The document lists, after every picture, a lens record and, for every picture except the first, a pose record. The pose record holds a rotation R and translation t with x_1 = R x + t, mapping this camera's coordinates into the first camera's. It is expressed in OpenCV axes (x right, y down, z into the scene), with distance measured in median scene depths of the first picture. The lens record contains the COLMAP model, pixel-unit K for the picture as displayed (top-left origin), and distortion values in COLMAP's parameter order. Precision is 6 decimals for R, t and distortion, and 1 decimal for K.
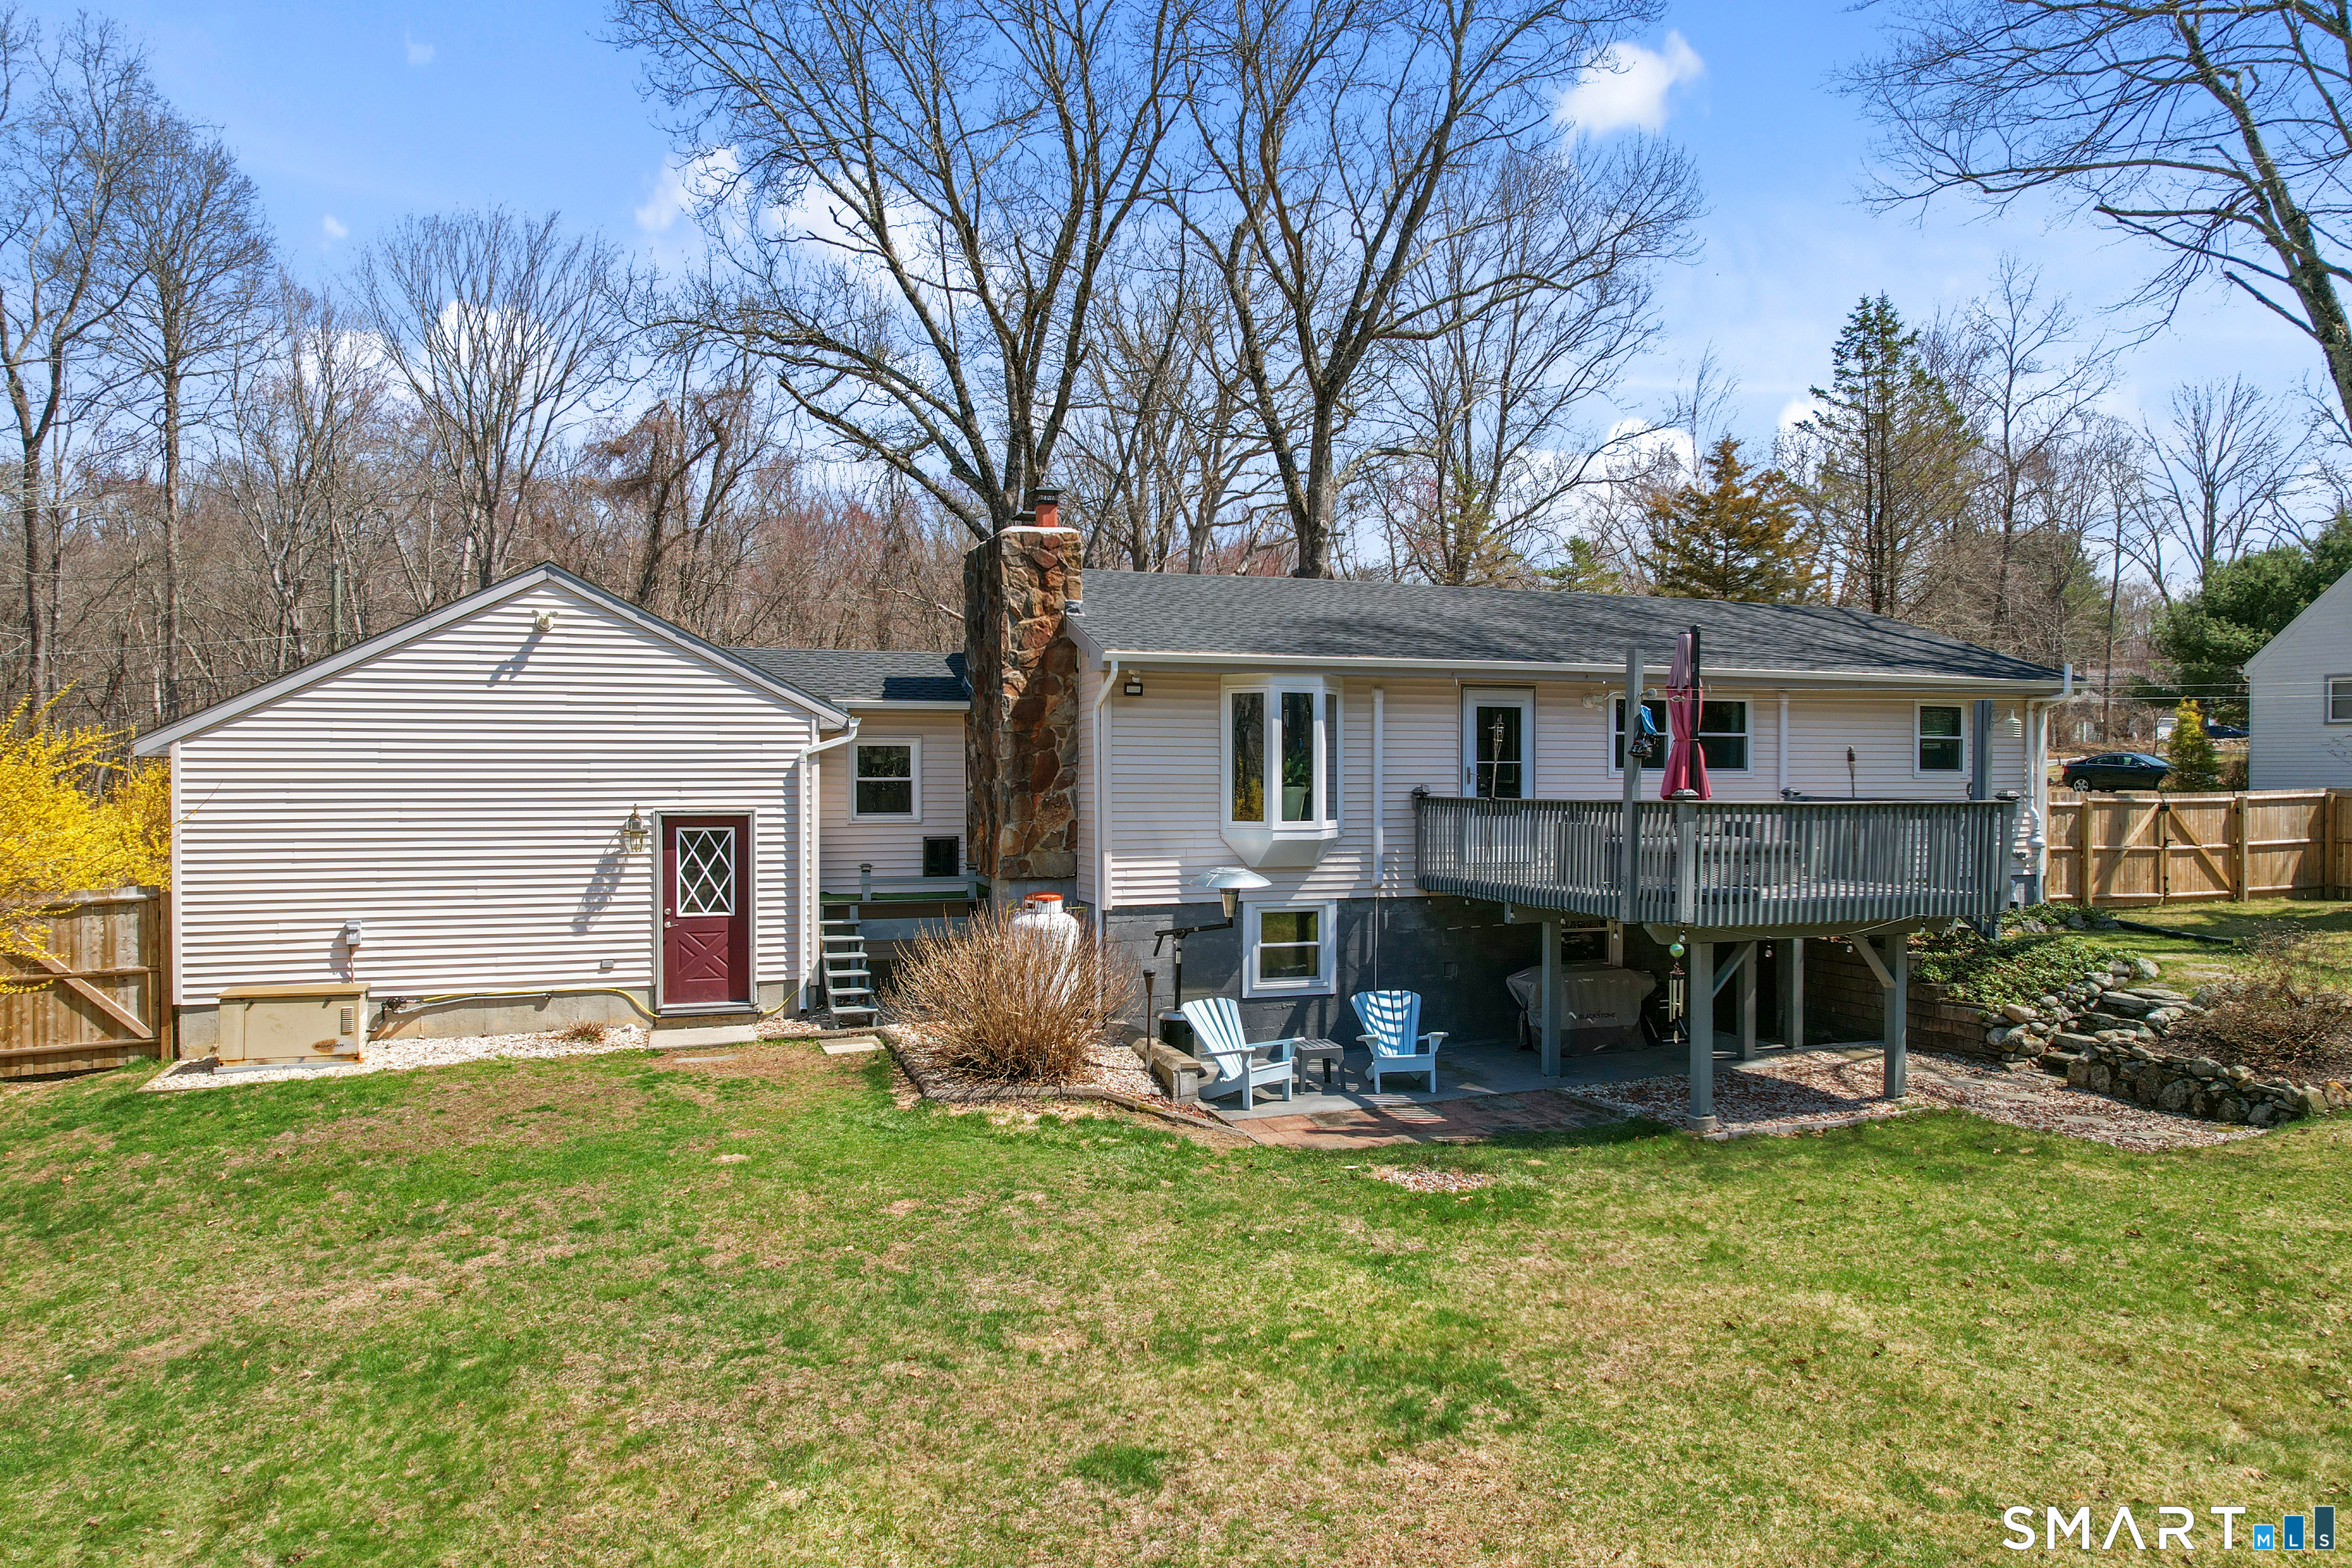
lens RADIAL K [[1507.7, 0, 1197.0], [0, 1507.7, 794.8], [0, 0, 1]] dist [-0.062821, 0.051457]
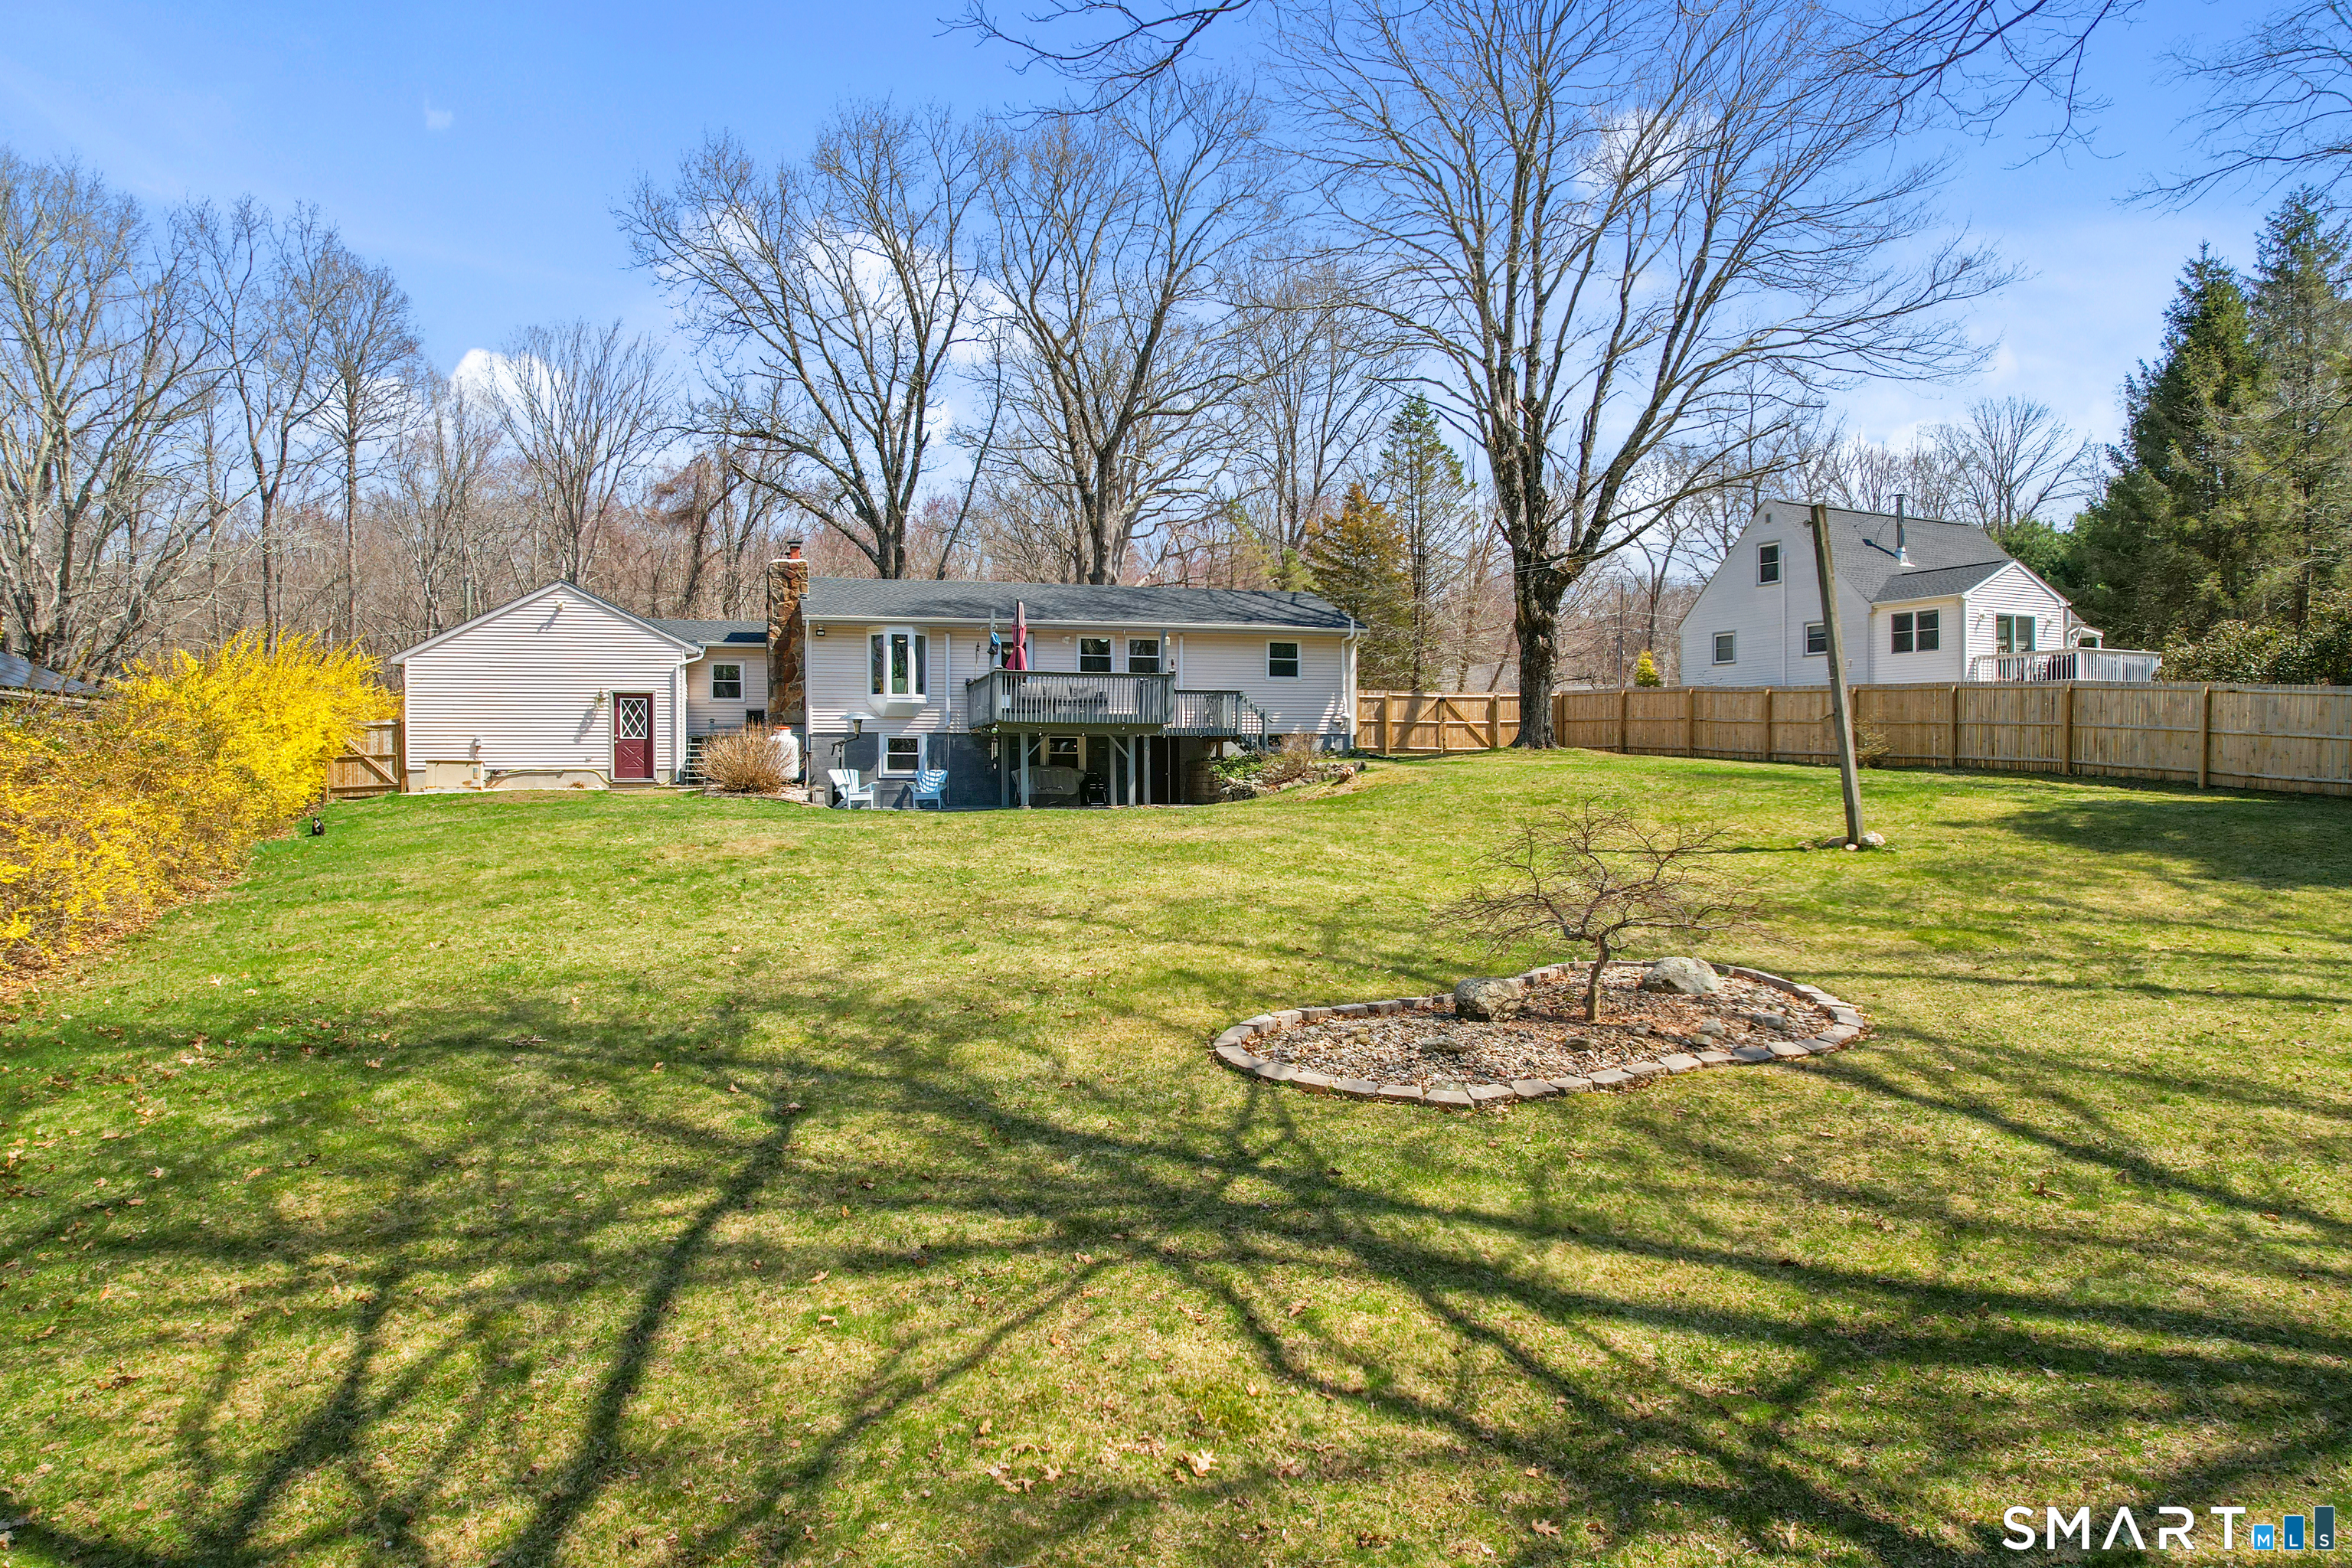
lens RADIAL K [[1507.7, 0, 1181.0], [0, 1507.7, 789.9], [0, 0, 1]] dist [-0.062821, 0.051457]
pose [[0.997053, -0.002856, -0.076666, 0.618623], [0.002602, 0.999991, -0.003412, 0.159562], [0.076675, 0.003203, 0.997051, -1.088967]]
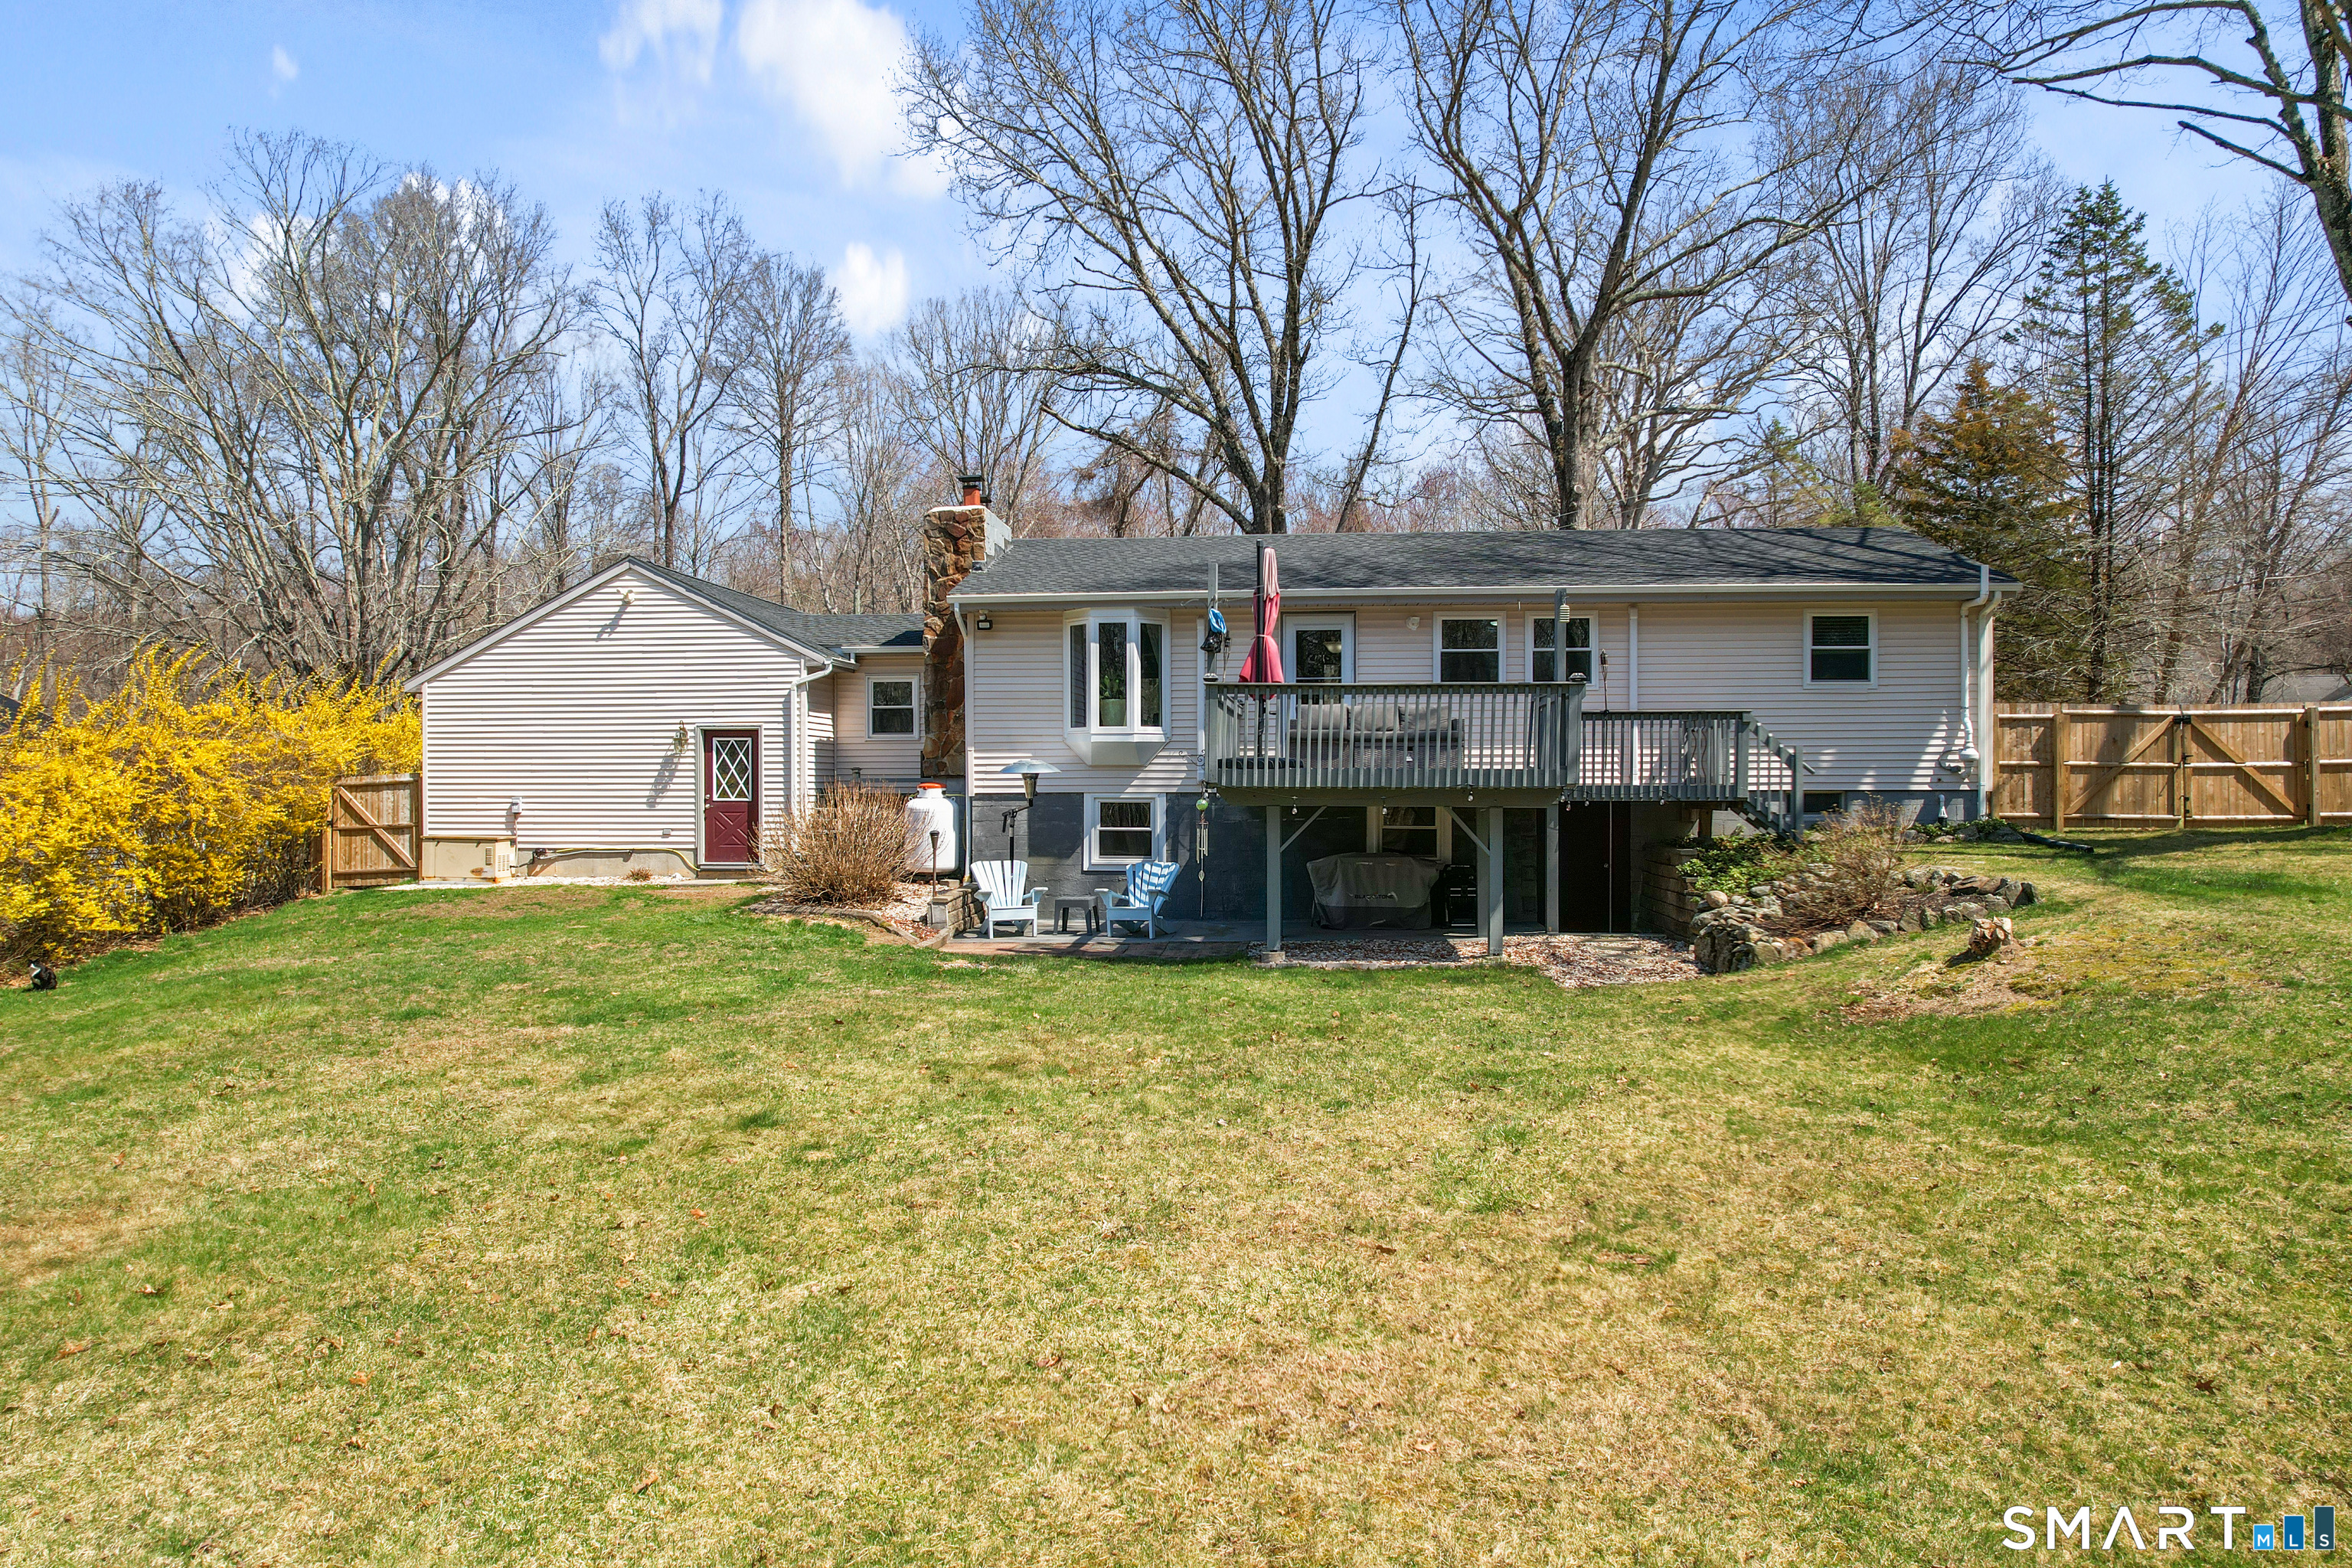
lens RADIAL K [[1507.7, 0, 1182.0], [0, 1507.7, 784.7], [0, 0, 1]] dist [-0.062821, 0.051457]
pose [[0.904219, -0.001366, -0.427066, 0.632265], [-0.002757, 0.999955, -0.009036, 0.074572], [0.427060, 0.009349, 0.904175, -0.091182]]
